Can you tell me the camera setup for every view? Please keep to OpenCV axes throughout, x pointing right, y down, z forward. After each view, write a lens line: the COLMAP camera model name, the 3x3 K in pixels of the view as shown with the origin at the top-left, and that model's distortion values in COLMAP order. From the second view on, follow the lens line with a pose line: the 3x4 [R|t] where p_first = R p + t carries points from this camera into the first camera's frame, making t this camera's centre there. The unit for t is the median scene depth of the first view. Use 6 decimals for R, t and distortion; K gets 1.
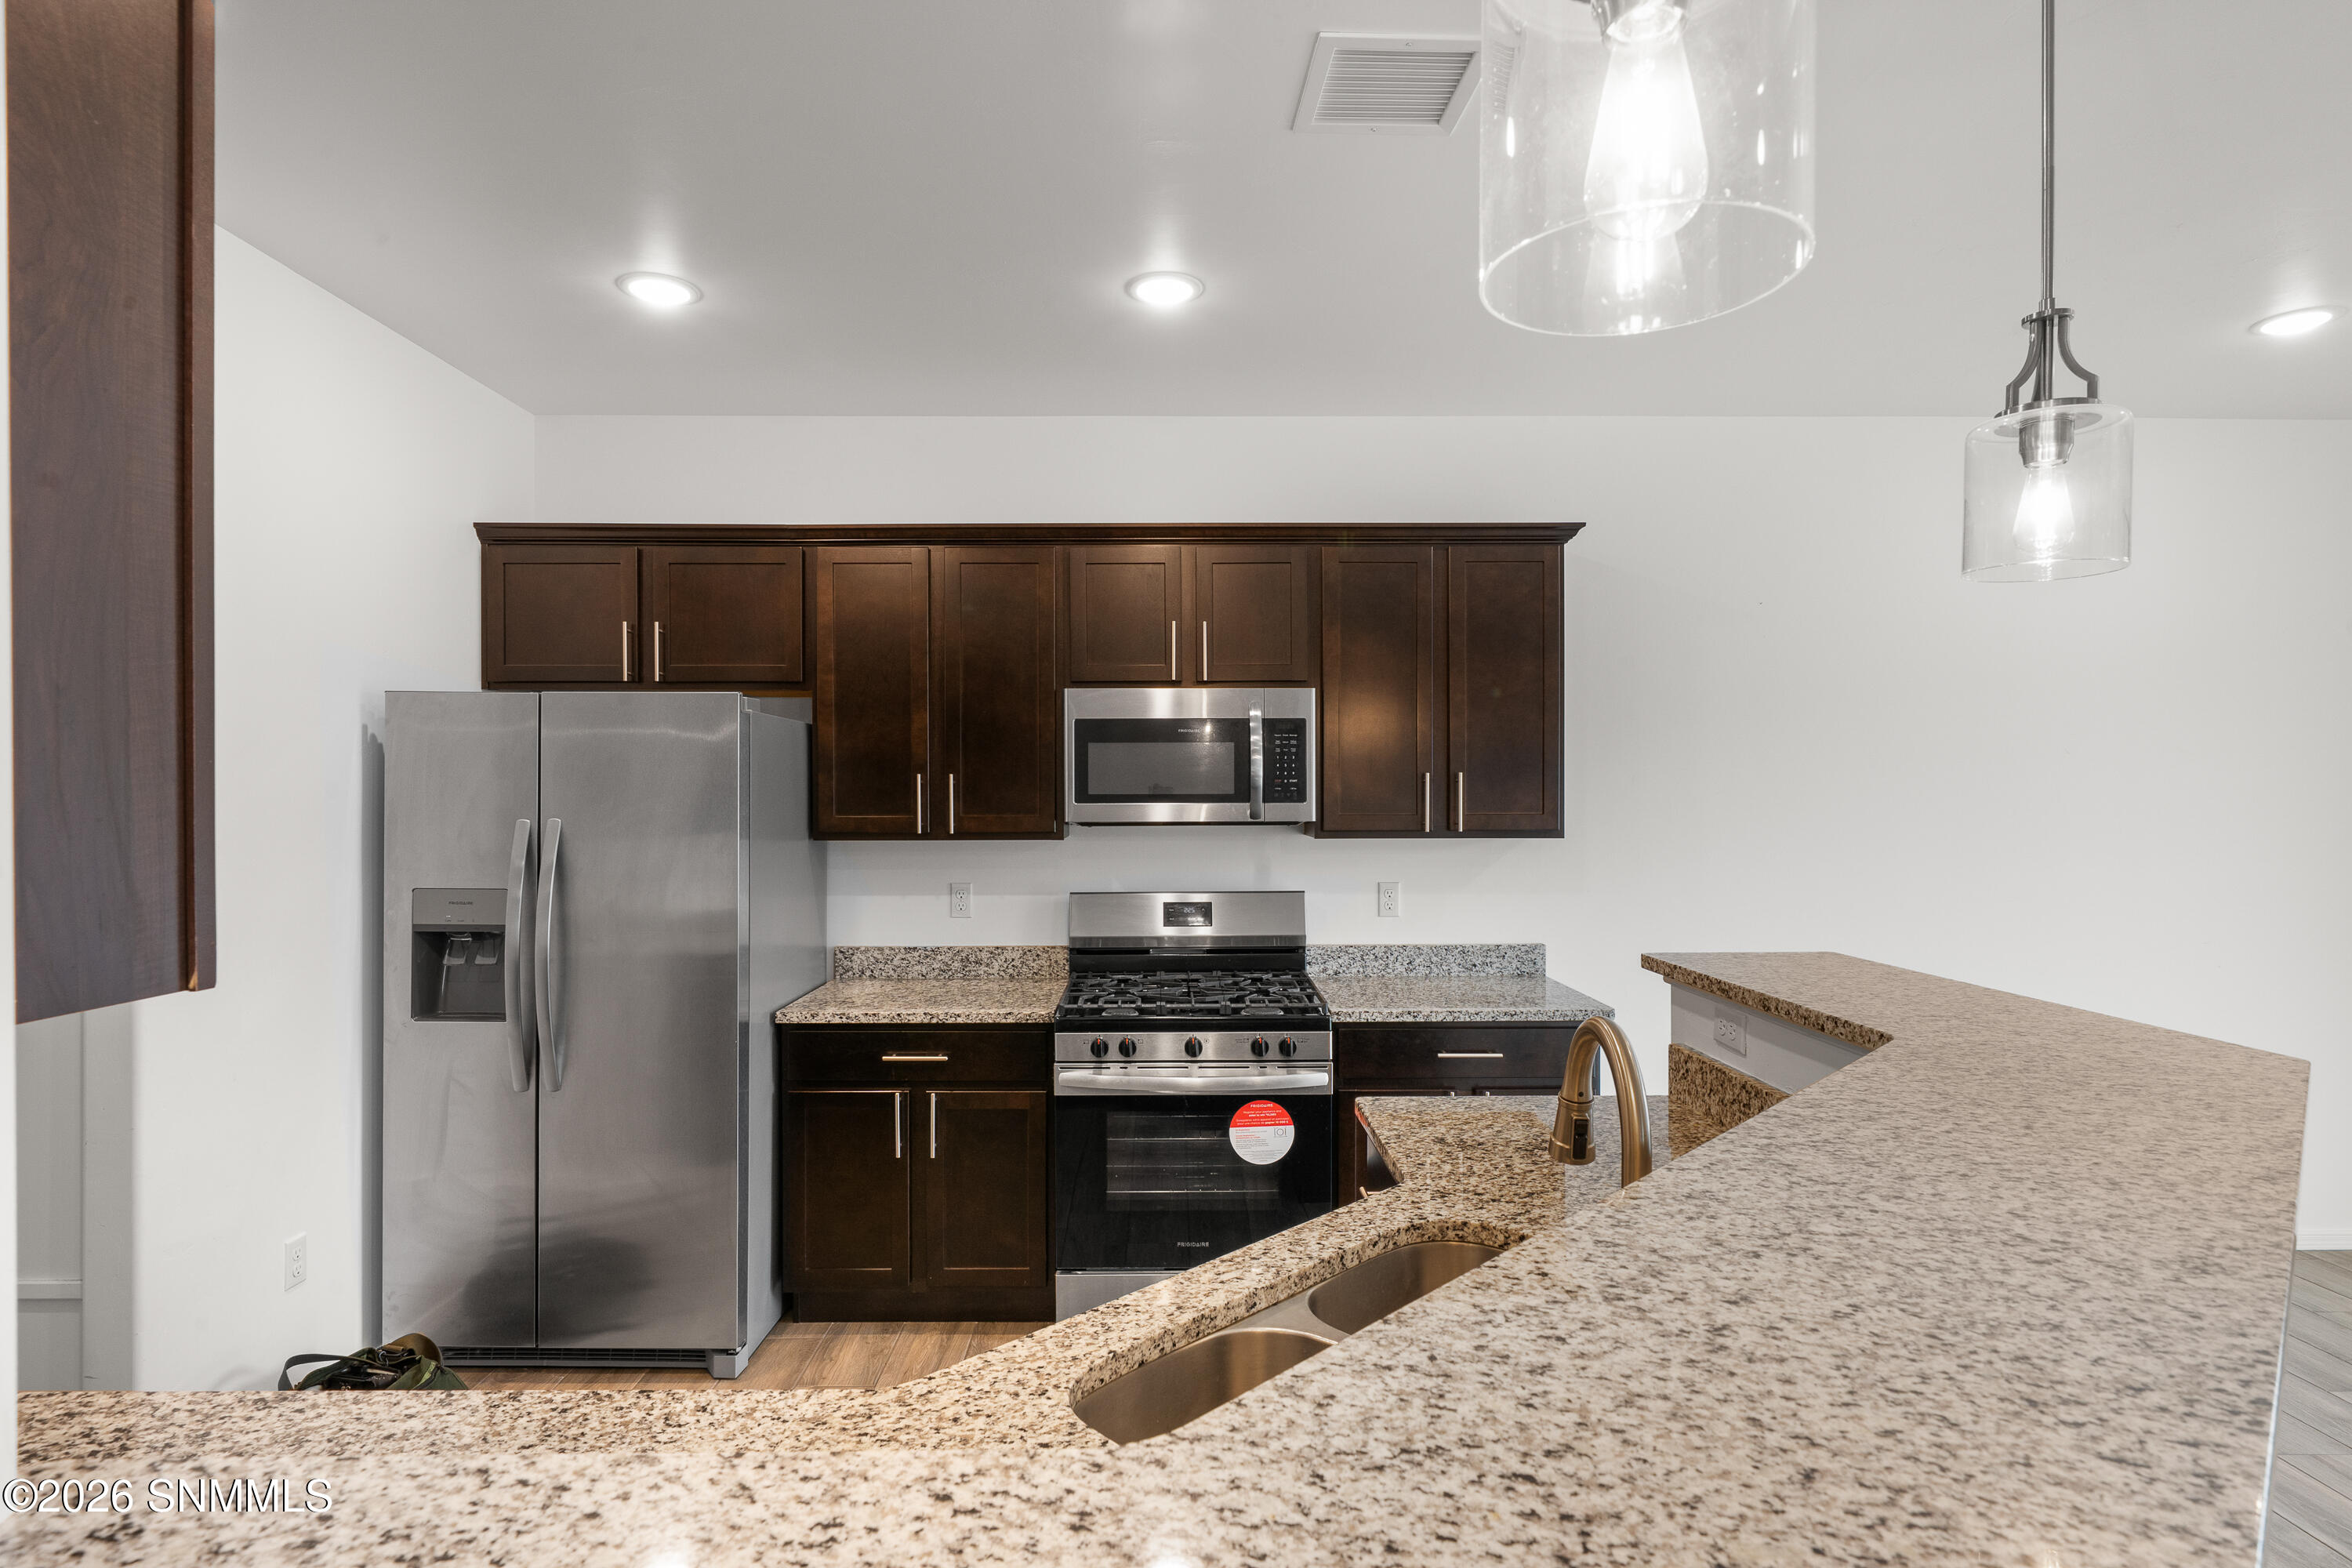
lens RADIAL K [[1219.1, 0, 1170.2], [0, 1219.1, 794.0], [0, 0, 1]] dist [-0.000319, -0.000379]
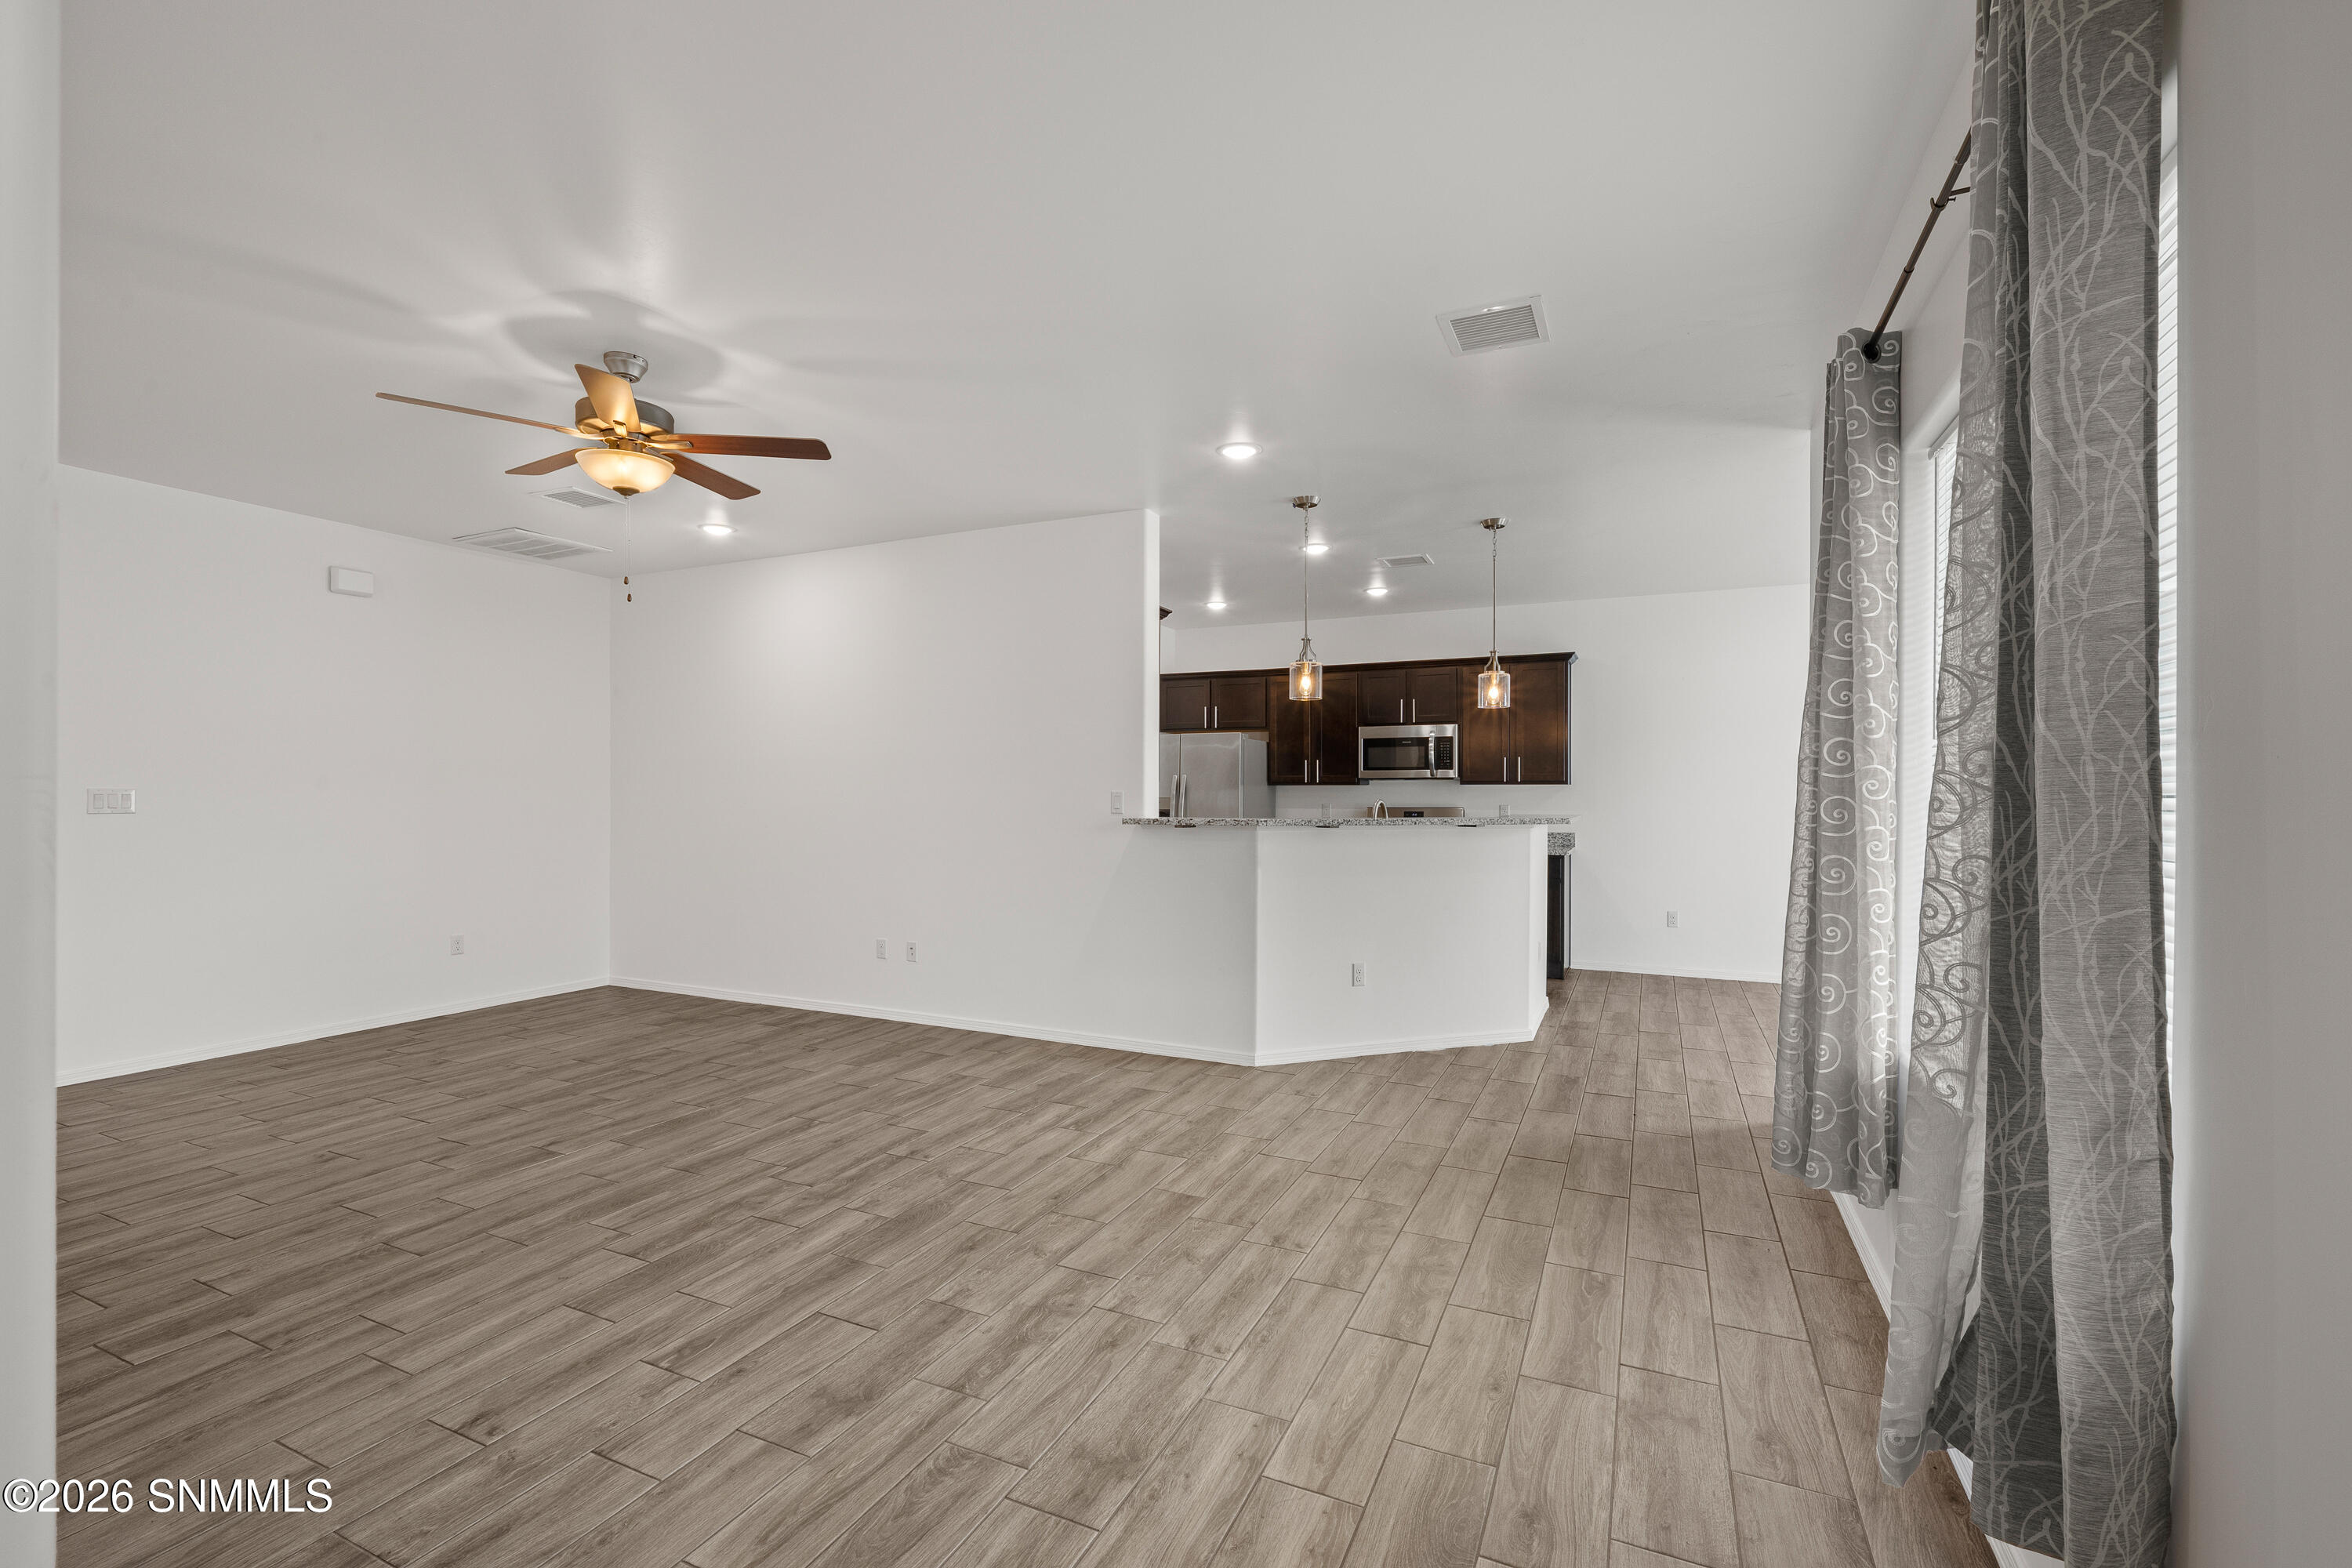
lens RADIAL K [[1010.2, 0, 1179.2], [0, 1010.2, 794.9], [0, 0, 1]] dist [-0.000853, 0.000073]
pose [[0.904463, 0.003724, -0.426536, 0.509554], [-0.002313, 0.999990, 0.003826, 0.054119], [0.426546, -0.002474, 0.904462, -1.171850]]
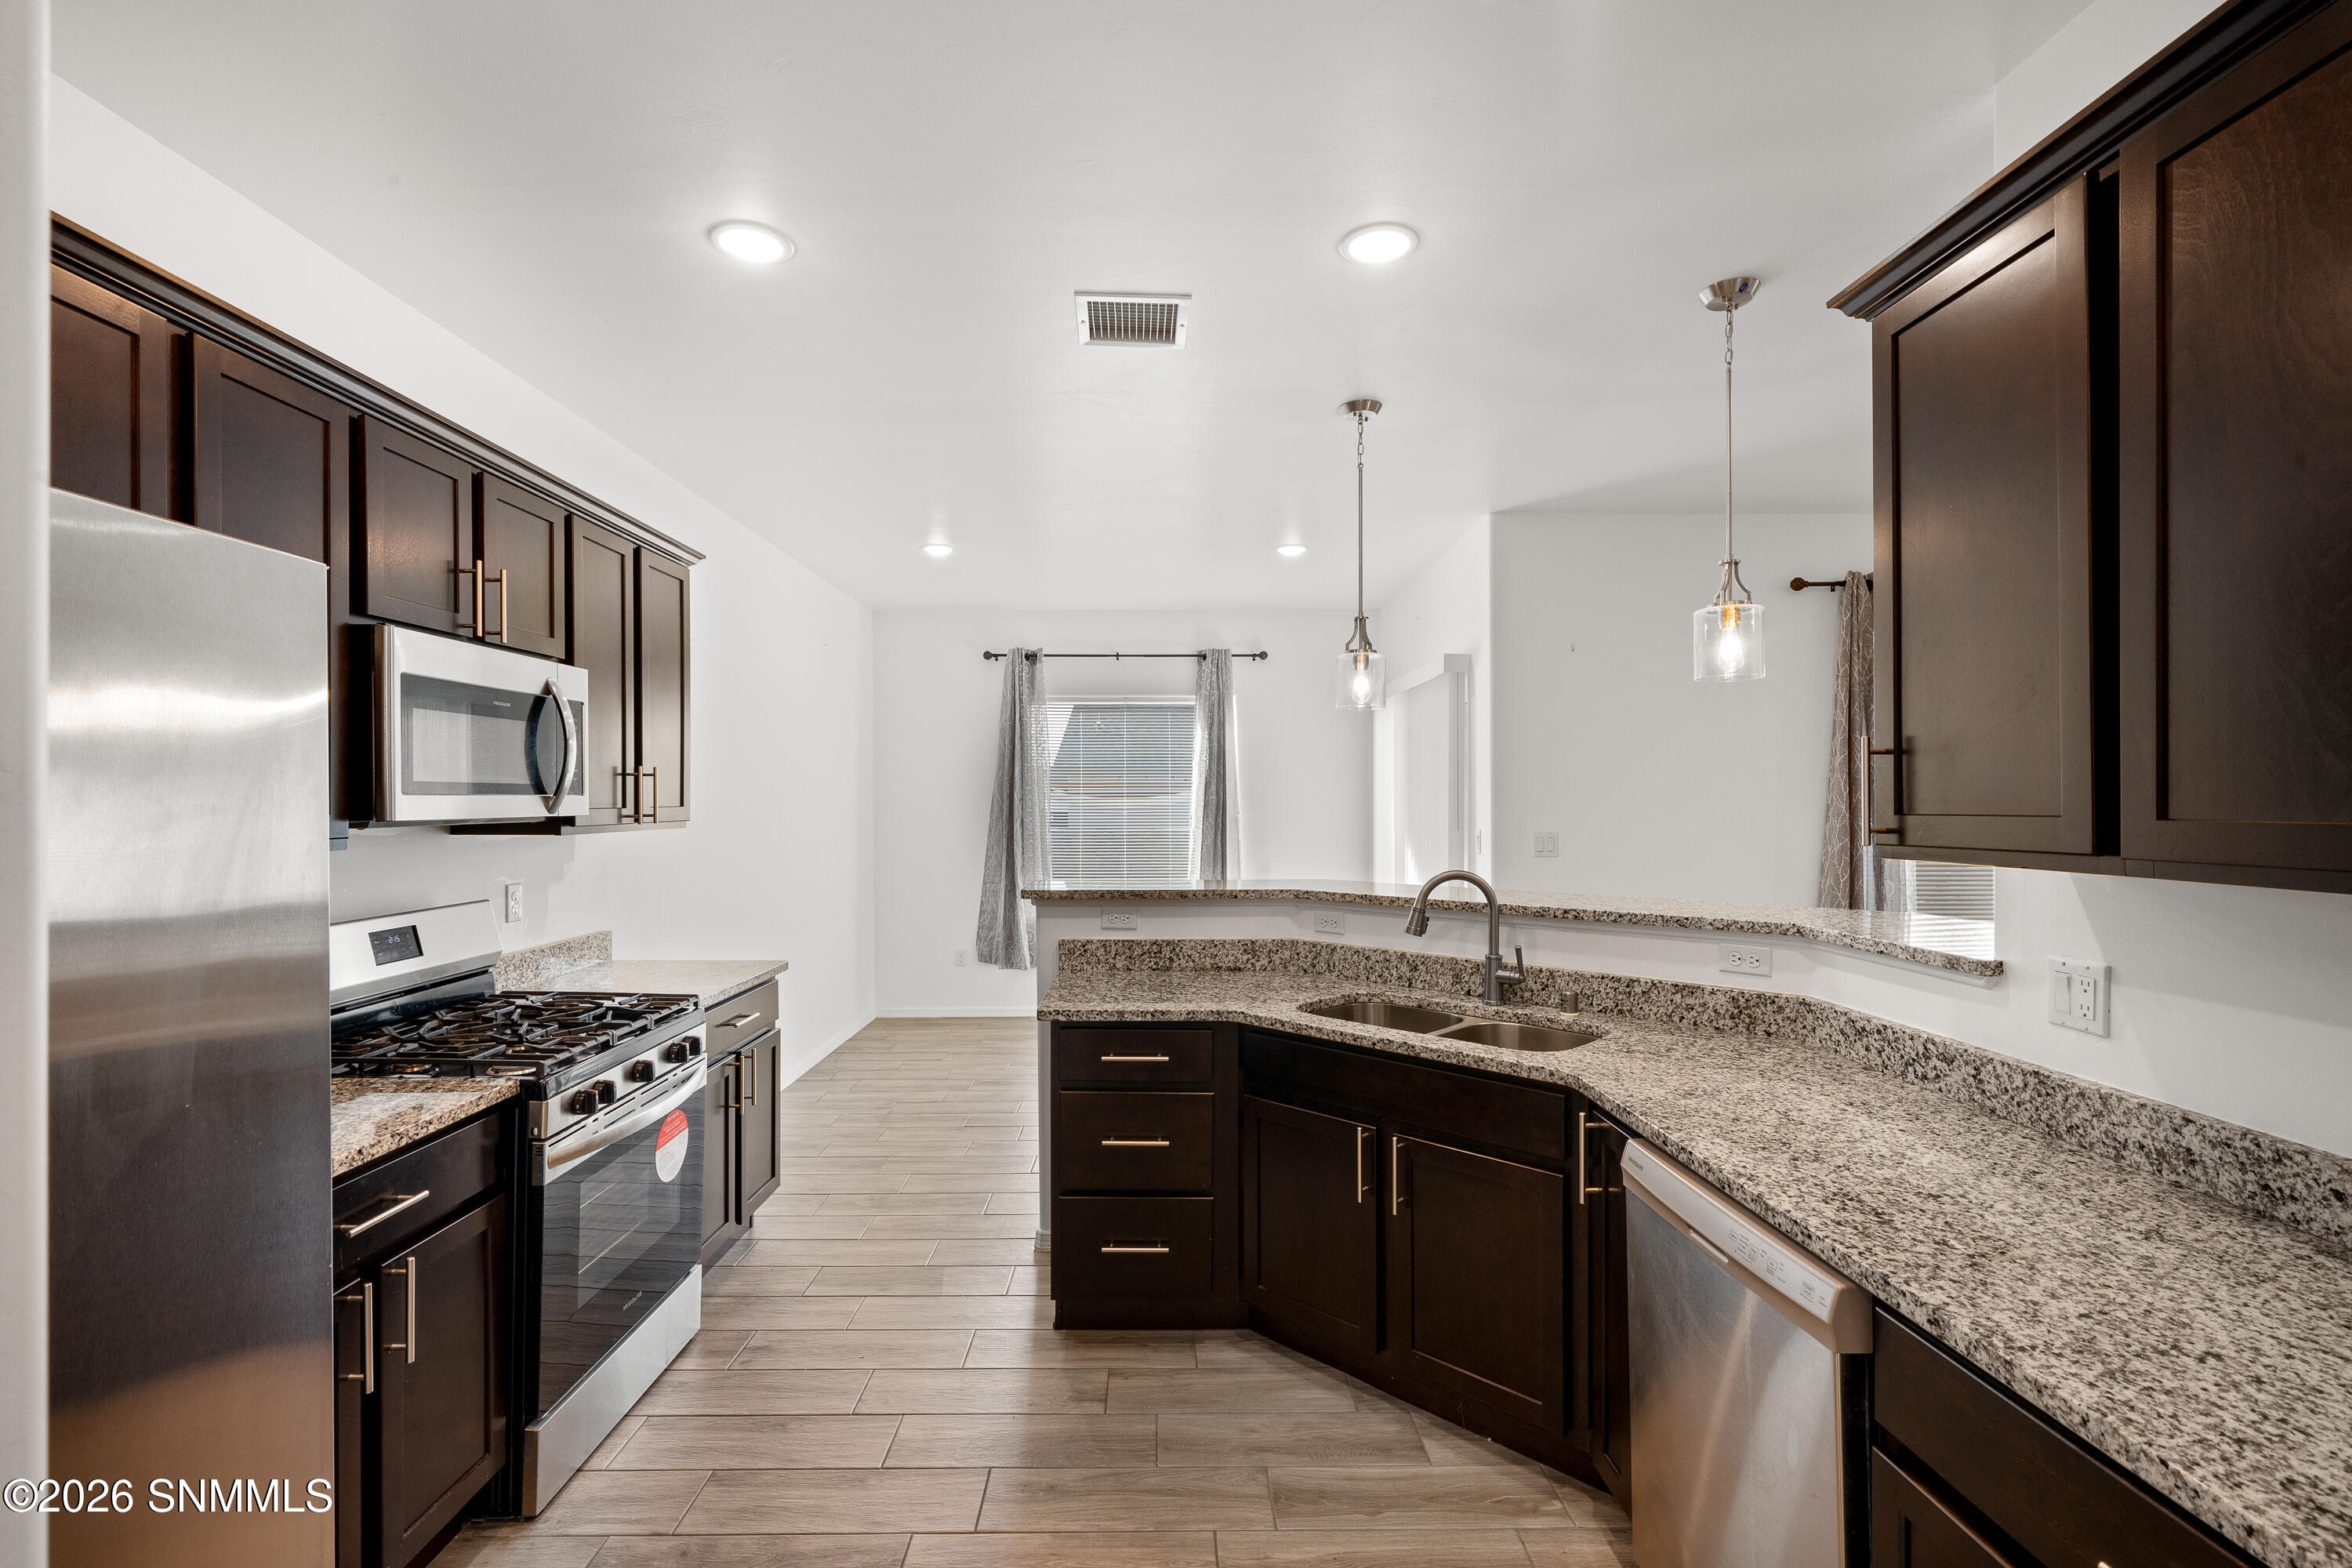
lens RADIAL K [[1058.3, 0, 1172.0], [0, 1058.3, 797.5], [0, 0, 1]] dist [-0.001594, -0.000245]
pose [[-0.000368, 0.003784, 0.999993, -0.701969], [-0.001304, 0.999992, -0.003785, 0.012454], [-0.999999, -0.001305, -0.000363, 0.587227]]
